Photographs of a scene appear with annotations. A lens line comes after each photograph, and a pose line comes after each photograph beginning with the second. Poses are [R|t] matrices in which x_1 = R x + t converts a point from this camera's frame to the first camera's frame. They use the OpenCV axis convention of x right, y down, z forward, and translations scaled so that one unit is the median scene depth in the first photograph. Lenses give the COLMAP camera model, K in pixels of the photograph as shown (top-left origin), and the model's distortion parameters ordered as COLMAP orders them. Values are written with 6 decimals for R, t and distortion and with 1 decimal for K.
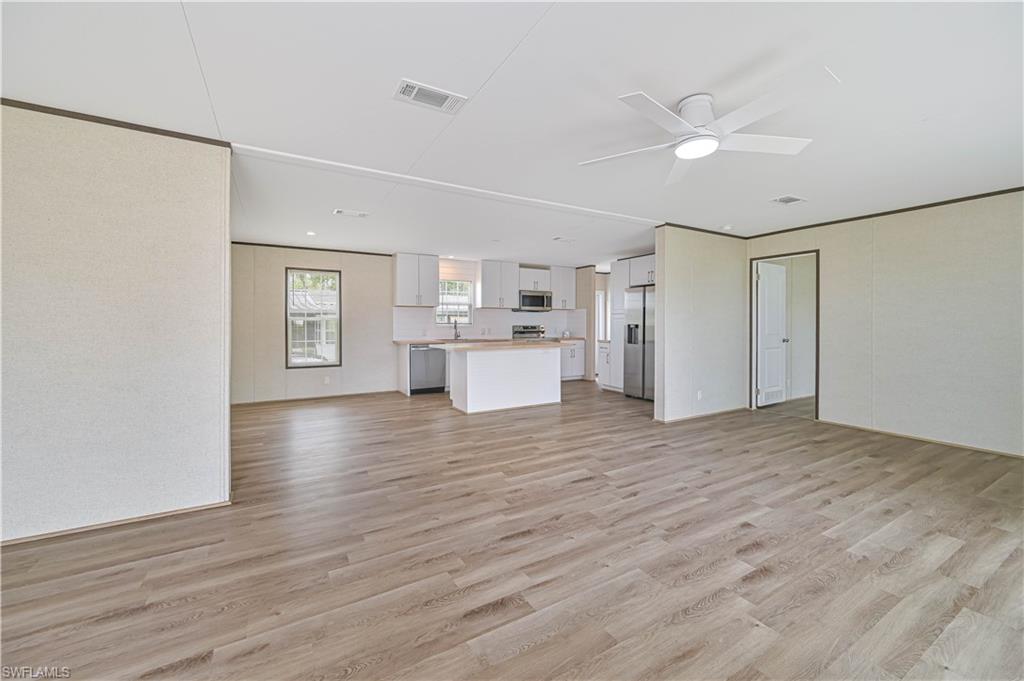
lens RADIAL K [[407.5, 0, 518.2], [0, 407.5, 327.4], [0, 0, 1]] dist [-0.001046, 0.000265]
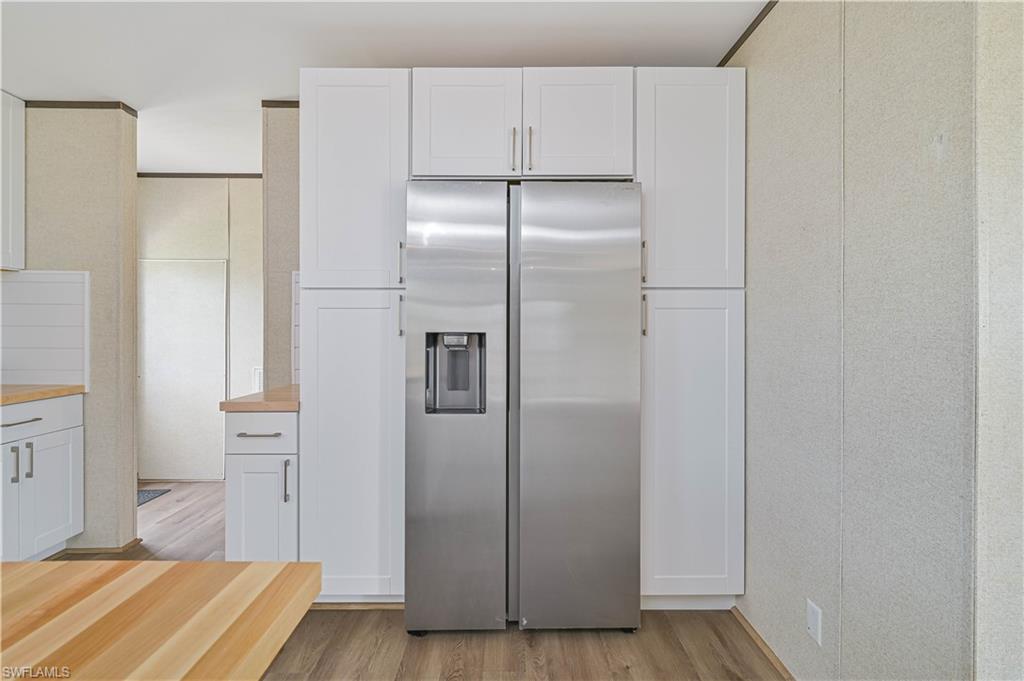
lens RADIAL K [[465.8, 0, 516.2], [0, 465.8, 328.1], [0, 0, 1]] dist [-0.002289, -0.000248]
pose [[0.491970, 0.000379, 0.870612, 0.125417], [0.009050, 0.999944, -0.005549, -0.016946], [-0.870565, 0.010609, 0.491939, 1.766837]]
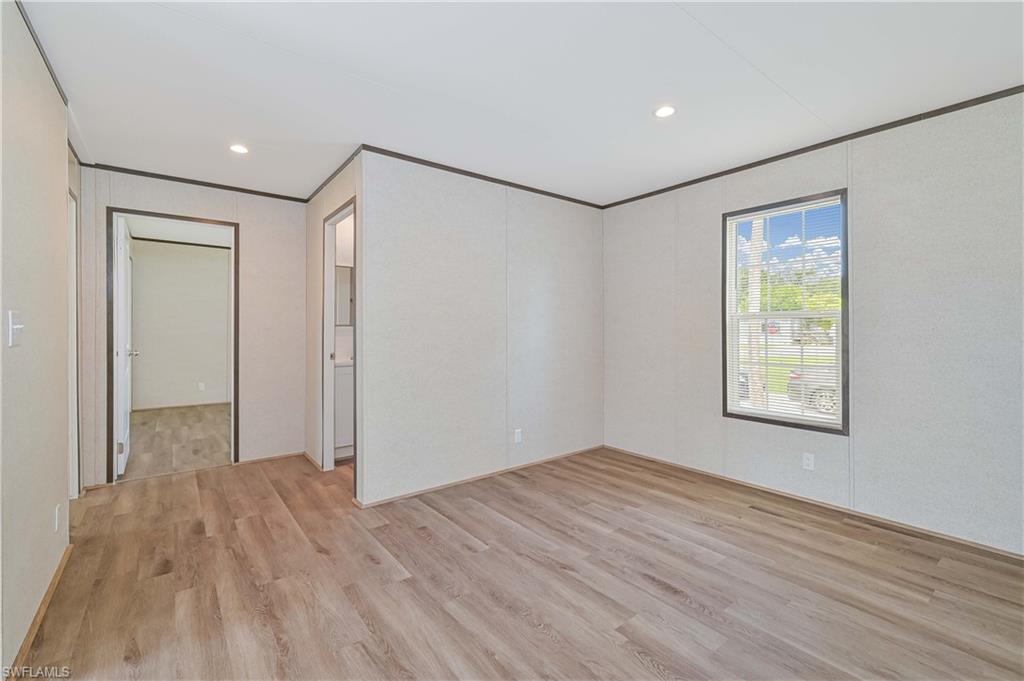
lens RADIAL K [[439.4, 0, 512.2], [0, 439.4, 331.2], [0, 0, 1]] dist [-0.003346, 0.000562]
pose [[0.127812, 0.004691, -0.991787, -0.138873], [-0.007421, 0.999965, 0.003773, -0.003708], [0.991771, 0.006878, 0.127842, 1.414315]]
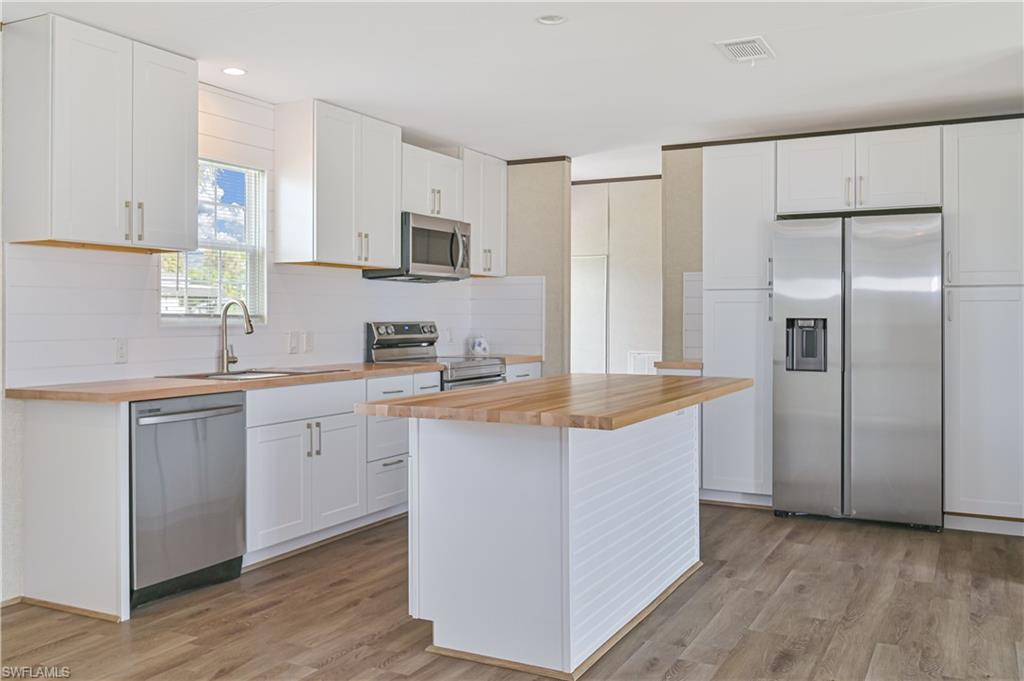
lens RADIAL K [[888.1, 0, 511.5], [0, 888.1, 310.8], [0, 0, 1]] dist [-0.014026, 0.003885]
pose [[0.849856, 0.004931, 0.526993, -0.773983], [0.004375, 0.999856, -0.016410, -0.004698], [-0.526997, 0.016251, 0.849711, 0.978495]]
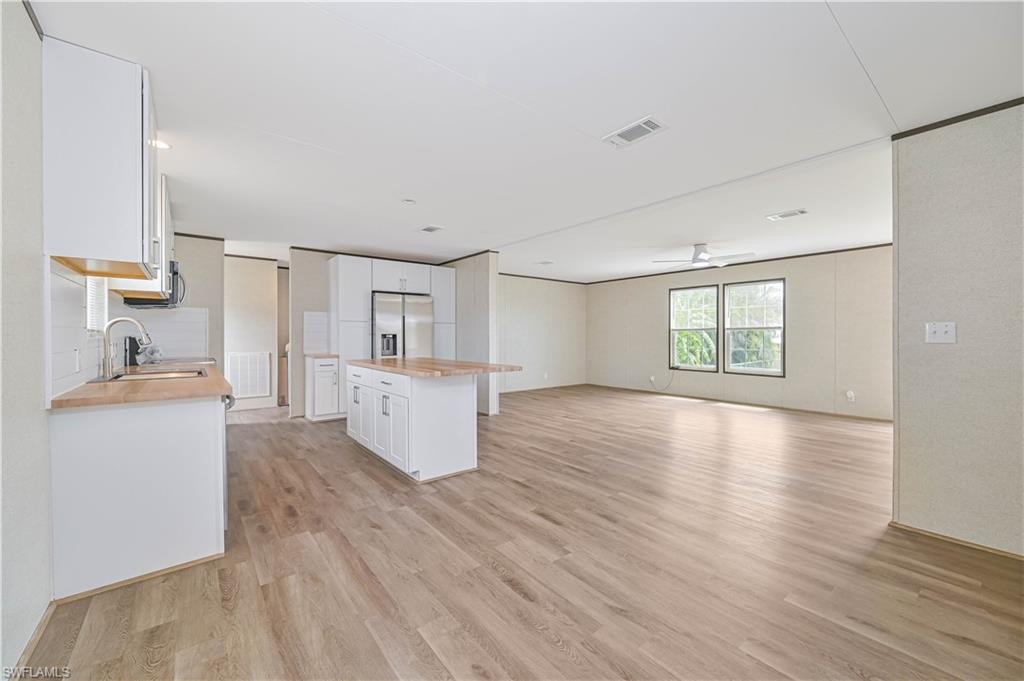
lens RADIAL K [[407.5, 0, 512.1], [0, 407.5, 337.2], [0, 0, 1]] dist [-0.001046, 0.000265]
pose [[-0.143312, -0.002948, 0.989673, -1.373497], [0.010149, 0.999939, 0.004448, -0.004073], [-0.989626, 0.010681, -0.143273, 1.821849]]
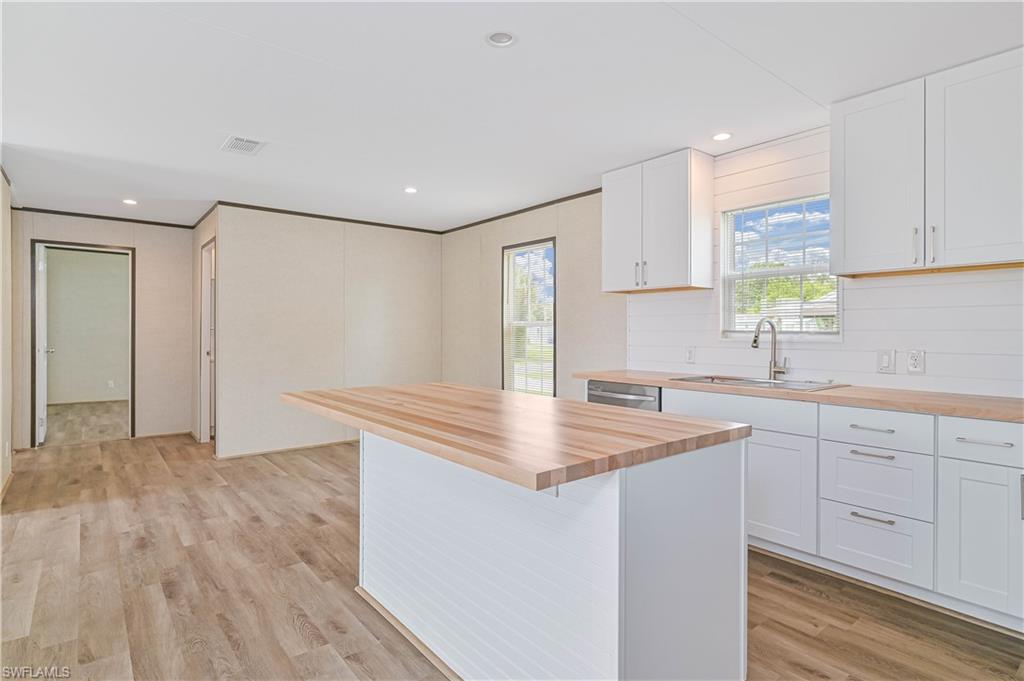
lens RADIAL K [[524.2, 0, 511.6], [0, 524.2, 336.1], [0, 0, 1]] dist [-0.007137, 0.000864]
pose [[0.151617, 0.010825, -0.988380, 0.594001], [-0.012626, 0.999880, 0.009014, -0.017322], [0.988359, 0.011113, 0.151736, 1.861597]]
